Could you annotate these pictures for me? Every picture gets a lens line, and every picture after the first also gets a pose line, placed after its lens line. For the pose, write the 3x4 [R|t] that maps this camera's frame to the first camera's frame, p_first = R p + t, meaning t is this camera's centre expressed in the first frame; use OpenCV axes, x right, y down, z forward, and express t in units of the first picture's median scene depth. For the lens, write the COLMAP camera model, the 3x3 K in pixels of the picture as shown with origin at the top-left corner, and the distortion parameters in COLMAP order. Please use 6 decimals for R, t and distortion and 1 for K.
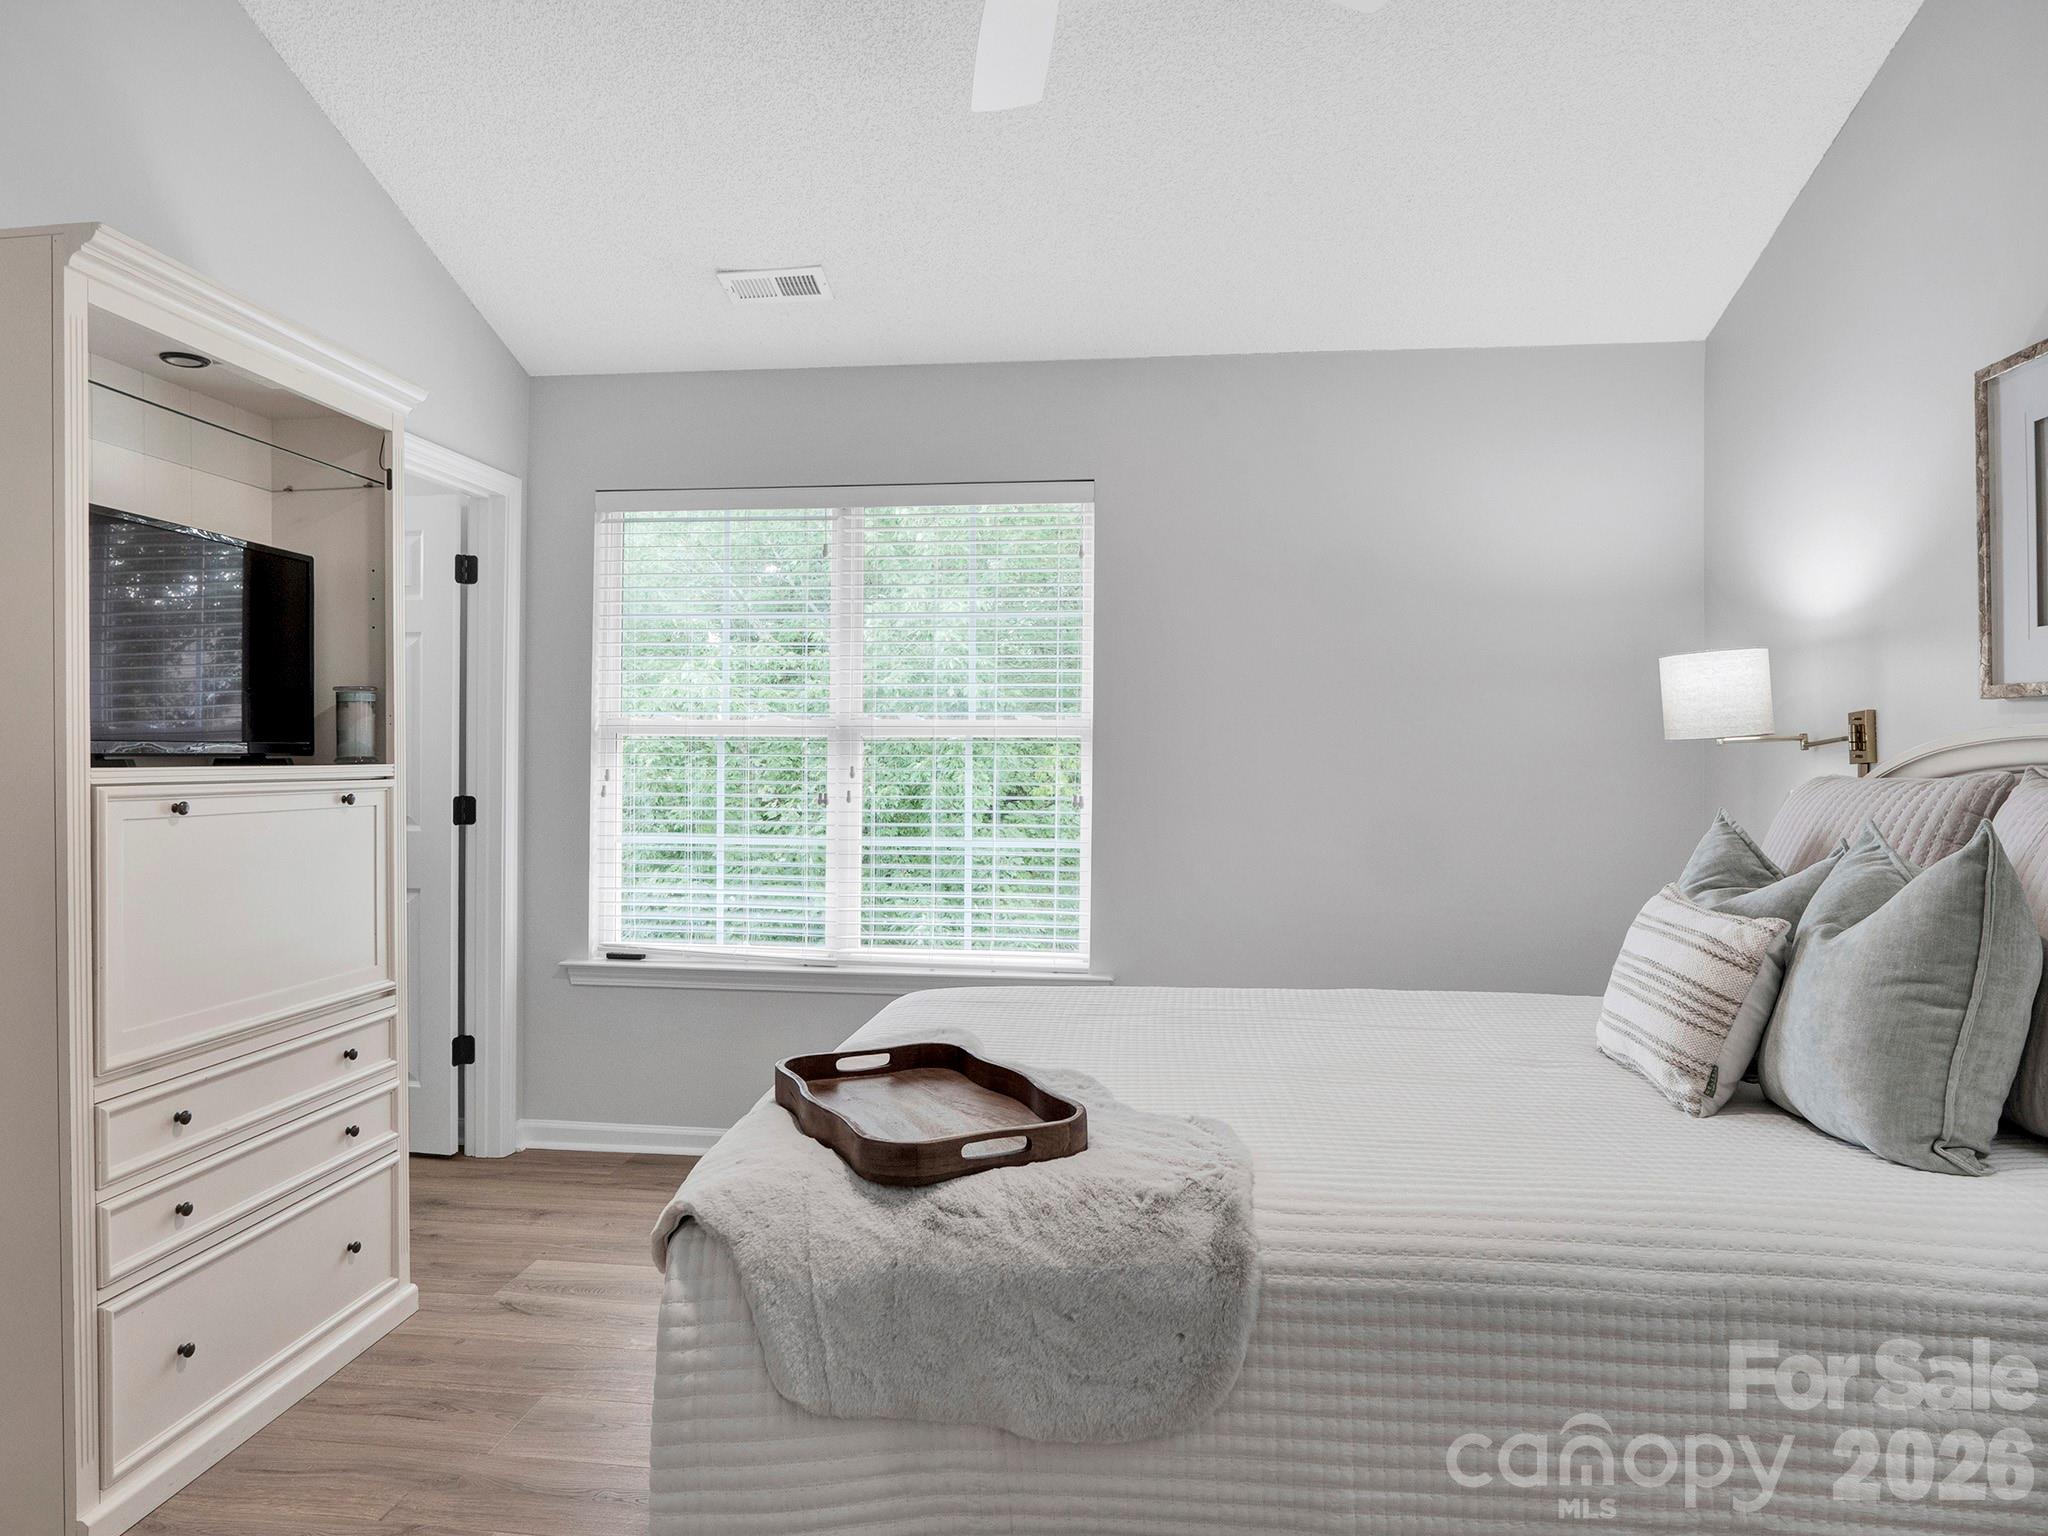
lens RADIAL K [[1290.5, 0, 995.8], [0, 1290.5, 764.0], [0, 0, 1]] dist [-0.024423, 0.004177]
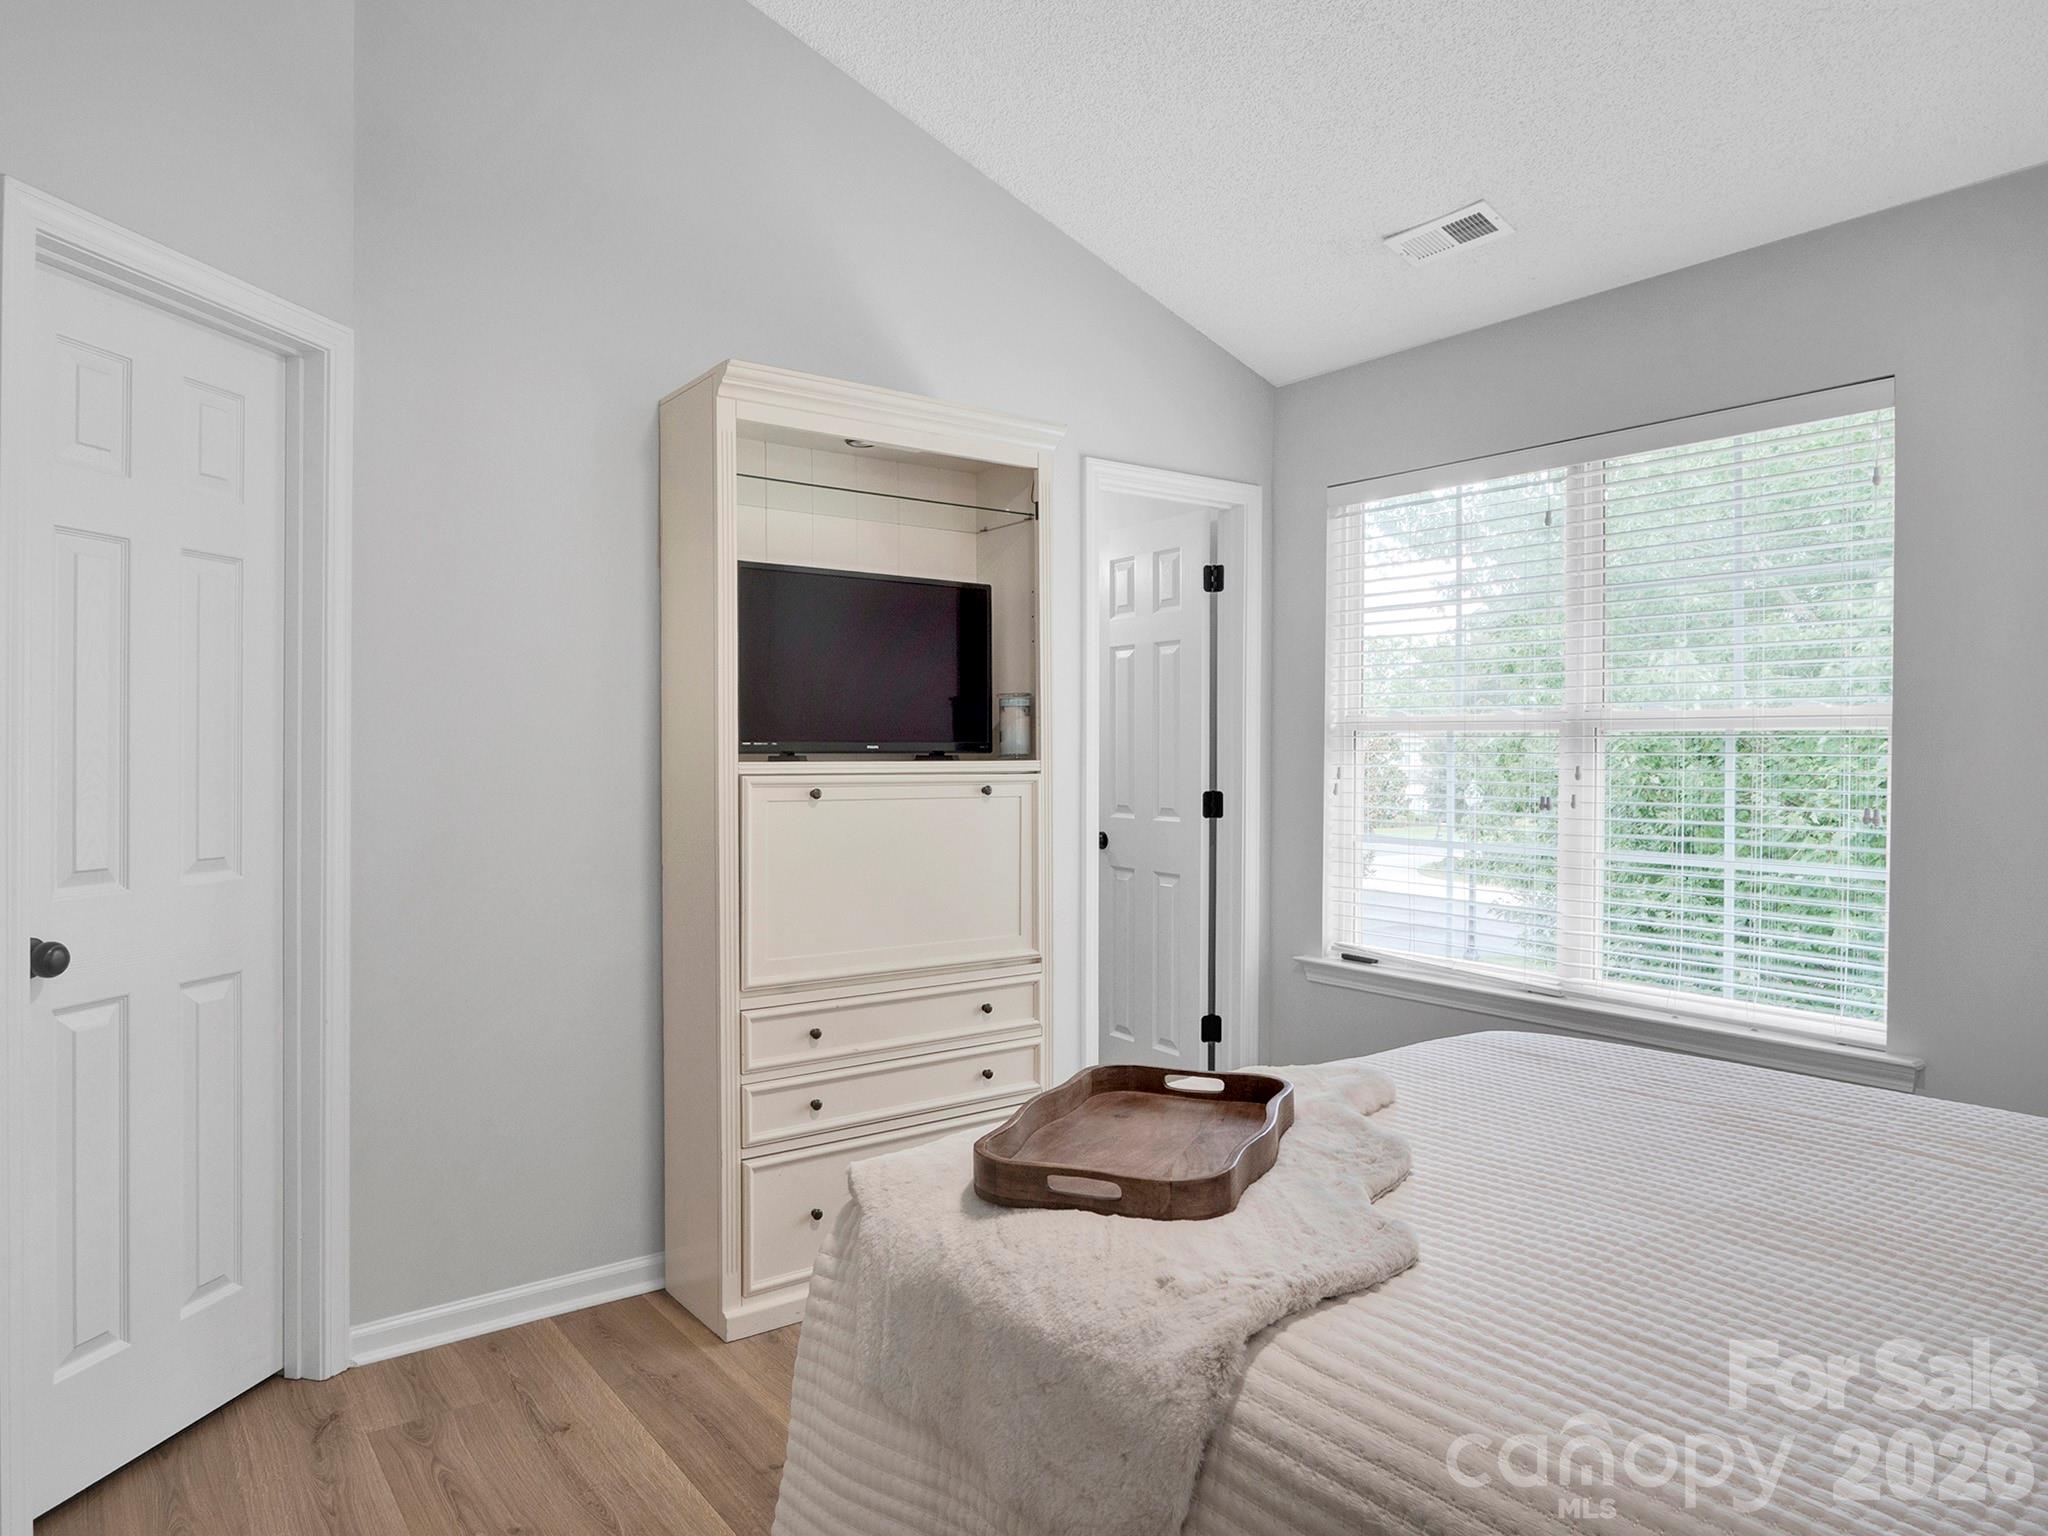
lens RADIAL K [[1290.5, 0, 995.8], [0, 1290.5, 764.0], [0, 0, 1]] dist [-0.024423, 0.004177]
pose [[0.686763, 0.006901, -0.726848, 0.343093], [-0.005588, 0.999976, 0.004215, -0.001514], [0.726860, 0.001167, 0.686785, 0.188066]]
